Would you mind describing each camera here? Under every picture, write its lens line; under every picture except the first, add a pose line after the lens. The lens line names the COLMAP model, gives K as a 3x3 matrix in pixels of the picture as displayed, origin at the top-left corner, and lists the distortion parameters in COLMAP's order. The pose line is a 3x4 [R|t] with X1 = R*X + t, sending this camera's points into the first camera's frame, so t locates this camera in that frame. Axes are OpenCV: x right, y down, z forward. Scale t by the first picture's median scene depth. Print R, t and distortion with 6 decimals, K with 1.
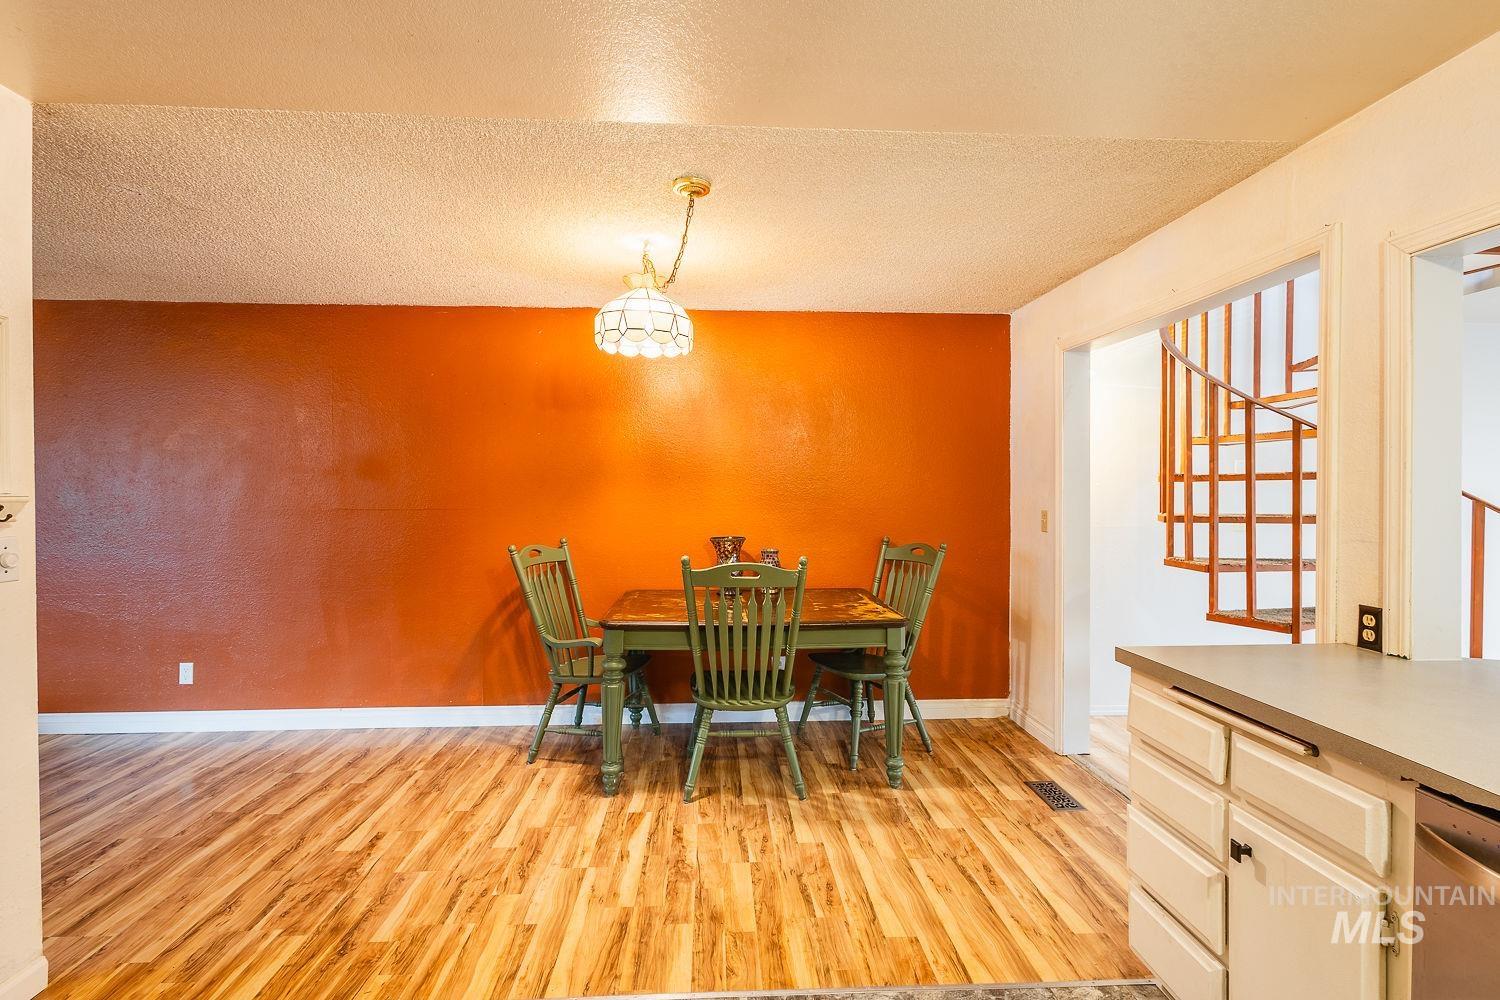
lens RADIAL K [[692.4, 0, 754.0], [0, 692.4, 499.3], [0, 0, 1]] dist [0.000815, -0.000190]
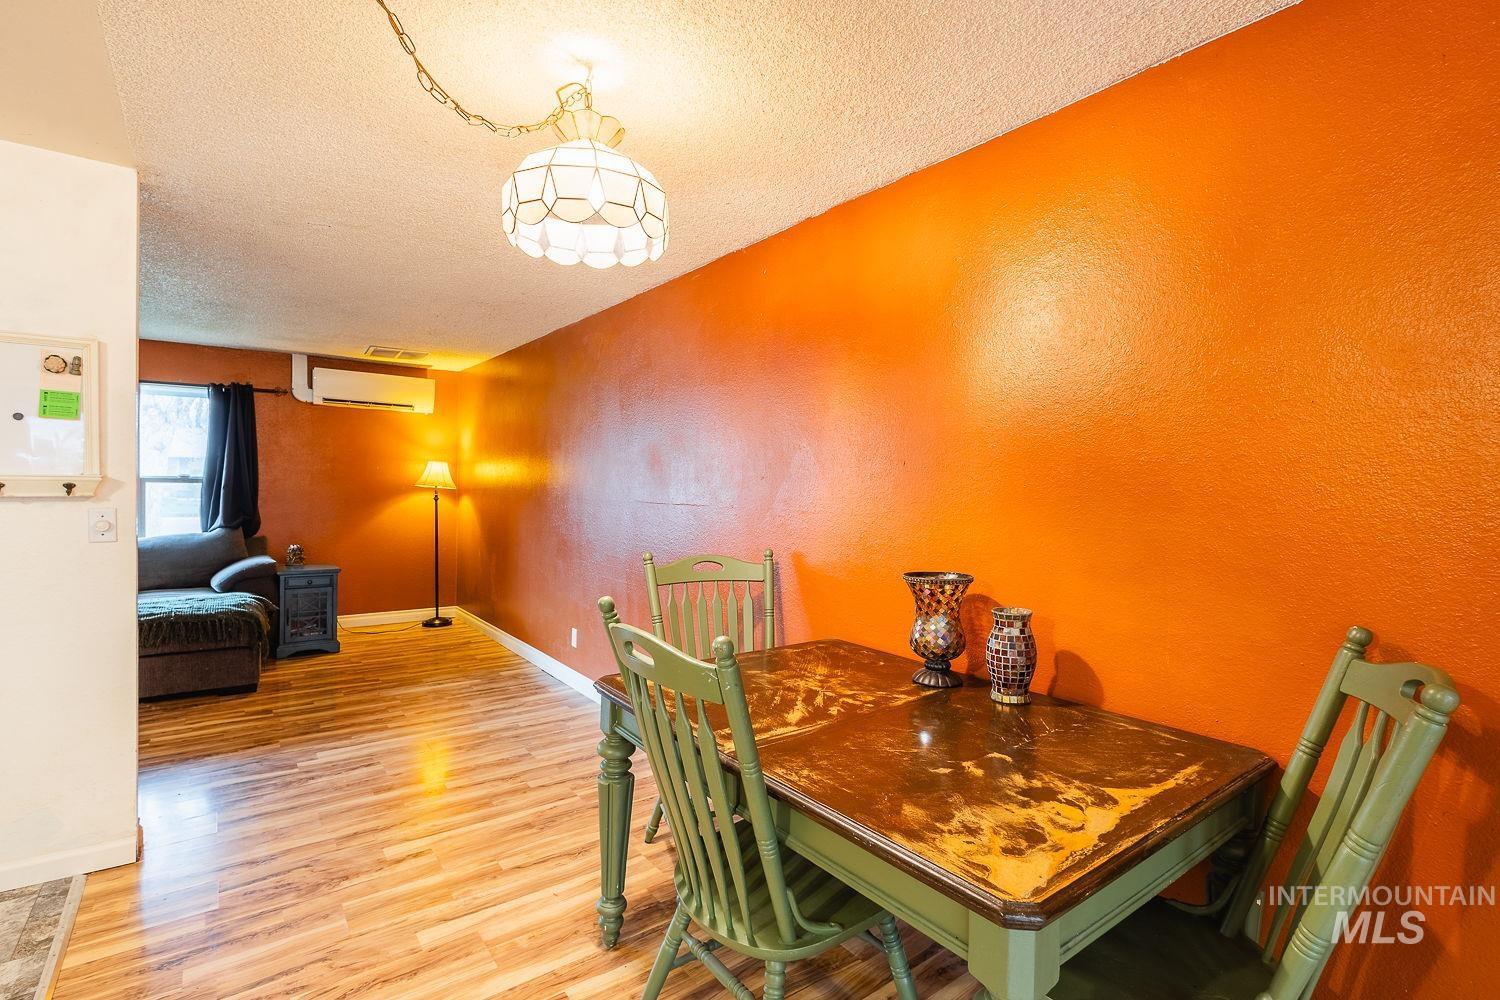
lens RADIAL K [[692.4, 0, 750.4], [0, 692.4, 488.9], [0, 0, 1]] dist [0.000815, -0.000190]
pose [[0.553247, 0.010363, -0.832952, 0.411846], [-0.022180, 0.999751, -0.002294, -0.008372], [0.832722, 0.019743, 0.553340, 0.739883]]
